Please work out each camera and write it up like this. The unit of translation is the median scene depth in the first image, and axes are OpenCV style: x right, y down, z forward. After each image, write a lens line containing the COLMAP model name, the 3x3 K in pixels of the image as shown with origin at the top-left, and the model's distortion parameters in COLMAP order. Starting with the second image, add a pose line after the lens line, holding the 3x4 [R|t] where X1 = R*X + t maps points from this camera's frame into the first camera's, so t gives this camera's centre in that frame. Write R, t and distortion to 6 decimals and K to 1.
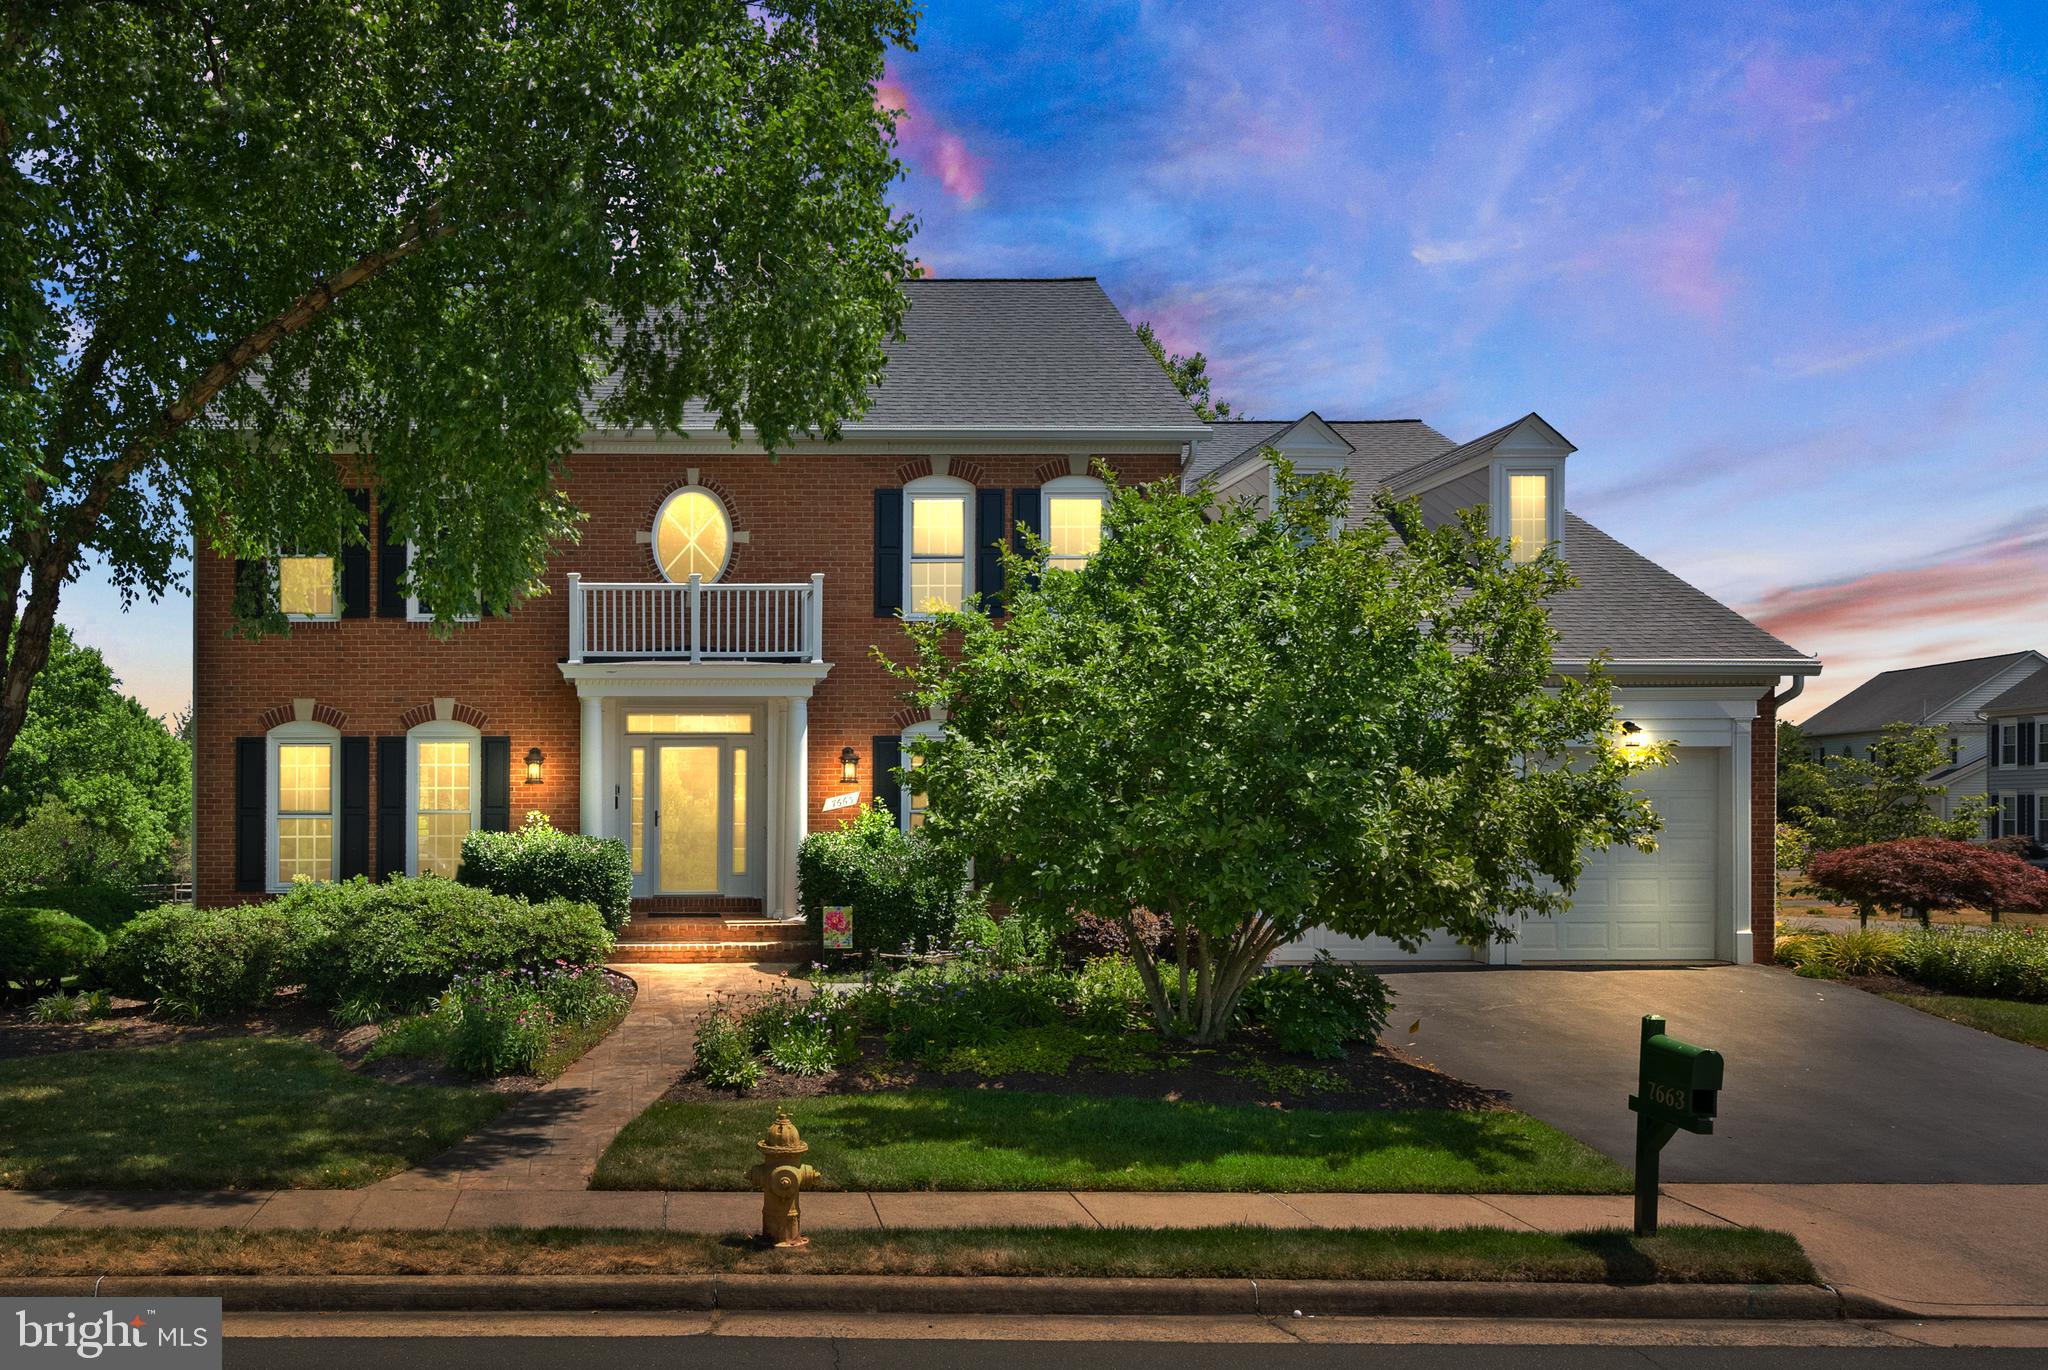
lens RADIAL K [[1675.2, 0, 1024.0], [0, 1675.2, 685.0], [0, 0, 1]] dist [0.004057, -0.009382]
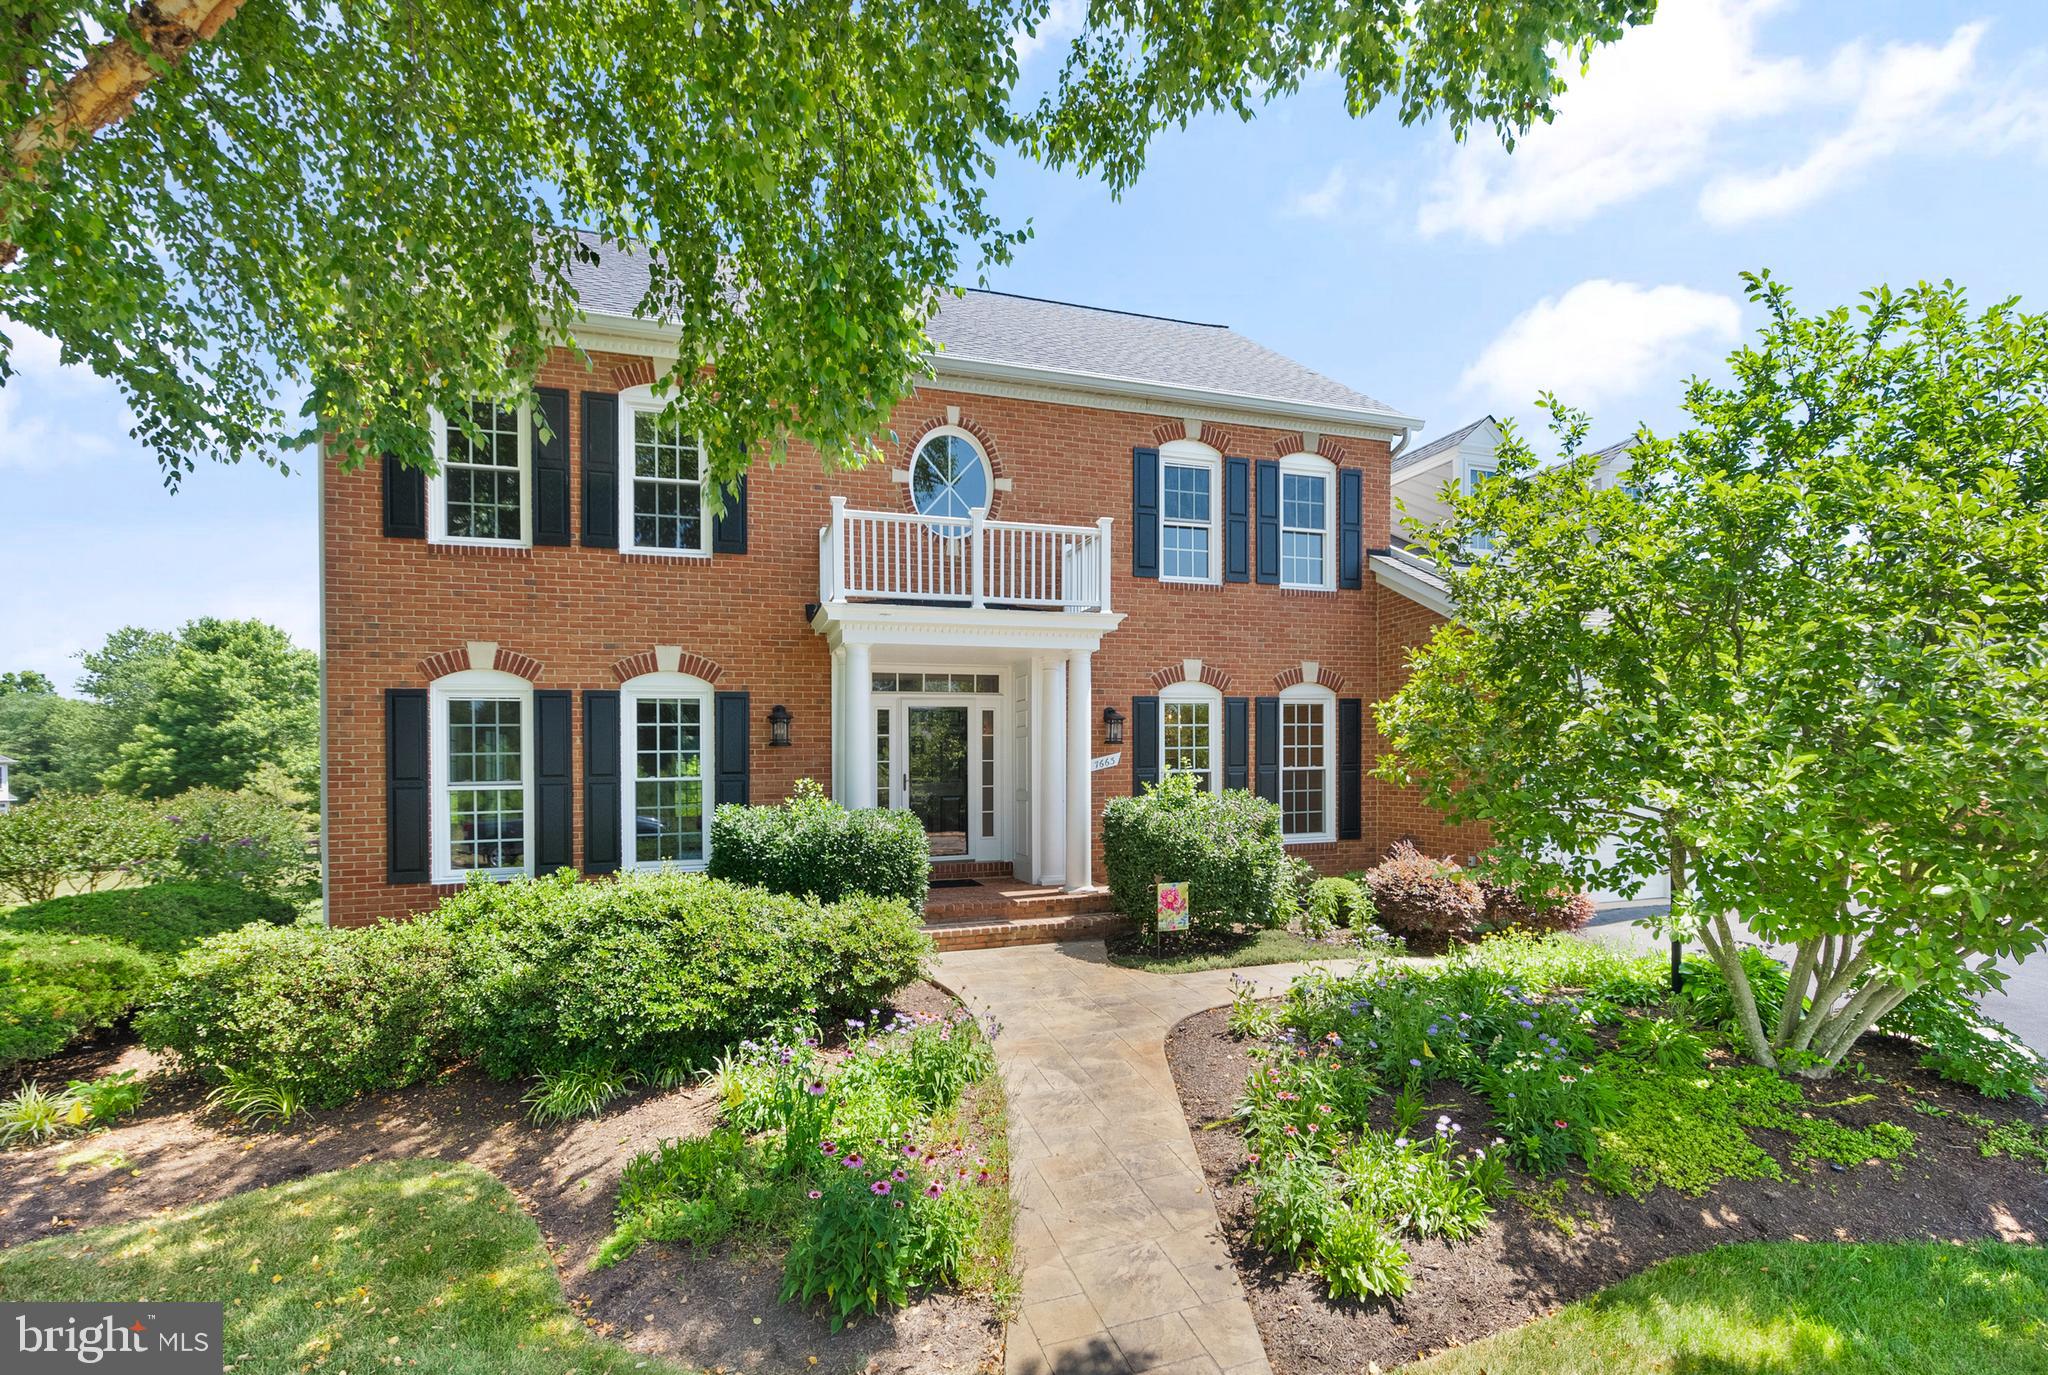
lens RADIAL K [[739.5, 0, 1023.2], [0, 739.5, 725.6], [0, 0, 1]] dist [0.000848, 0.000293]
pose [[0.978722, -0.001148, 0.205189, -0.266418], [-0.003886, 0.999701, 0.024128, 0.041577], [-0.205155, -0.024412, 0.978425, 0.641892]]
